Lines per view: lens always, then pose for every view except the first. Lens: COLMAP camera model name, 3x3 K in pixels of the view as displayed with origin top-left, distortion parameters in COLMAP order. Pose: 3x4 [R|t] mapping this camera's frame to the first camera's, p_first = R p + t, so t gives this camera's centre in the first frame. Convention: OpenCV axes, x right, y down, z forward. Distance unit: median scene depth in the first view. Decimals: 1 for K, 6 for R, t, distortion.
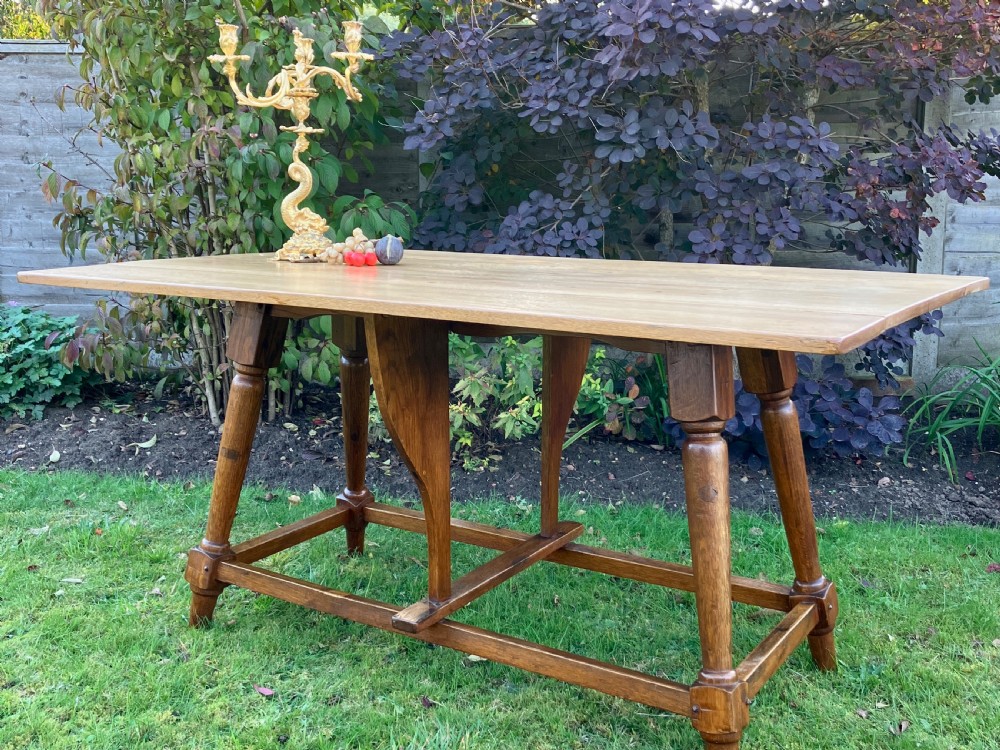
lens RADIAL K [[1090.2, 0, 500.0], [0, 1090.2, 375.0], [0, 0, 1]] dist [0.019181, -0.007630]
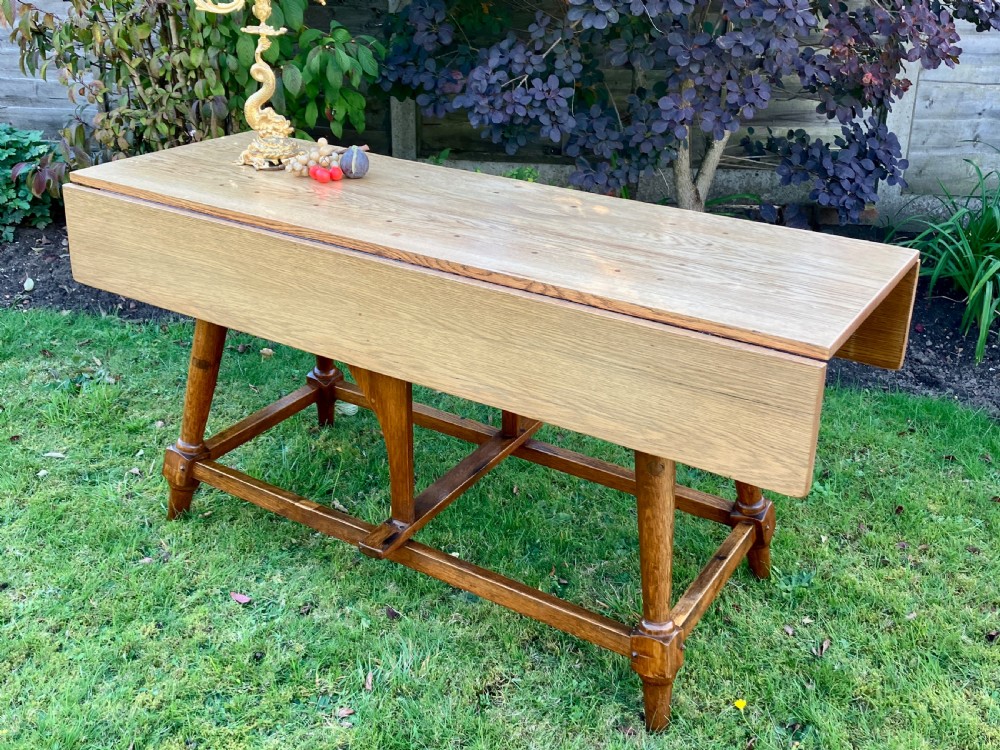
lens RADIAL K [[1082.1, 0, 498.3], [0, 1082.1, 306.4], [0, 0, 1]] dist [0.014666, -0.007848]
pose [[0.999664, 0.012684, 0.022617, 0.008474], [-0.016861, 0.980592, 0.195331, -0.167193], [-0.019700, -0.195647, 0.980477, 0.002242]]
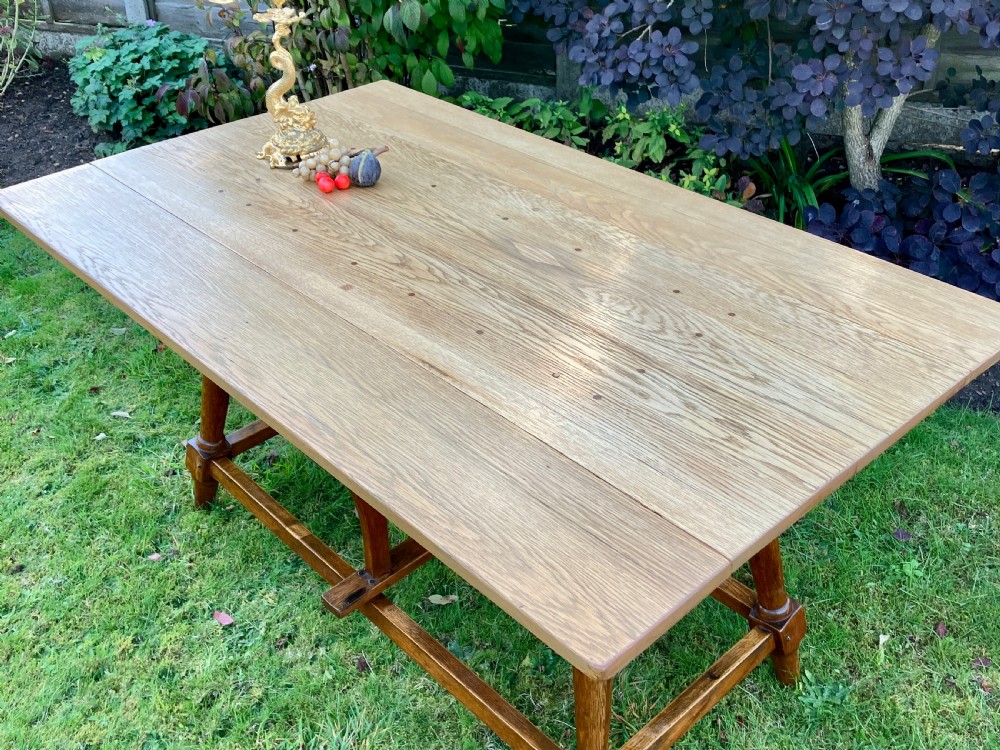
lens RADIAL K [[1081.2, 0, 517.6], [0, 1081.2, 275.4], [0, 0, 1]] dist [-0.003282, 0.019297]
pose [[0.971449, 0.097282, -0.216385, 0.204127], [-0.024113, 0.947828, 0.317870, -0.293175], [0.236019, -0.303577, 0.923112, 0.167416]]
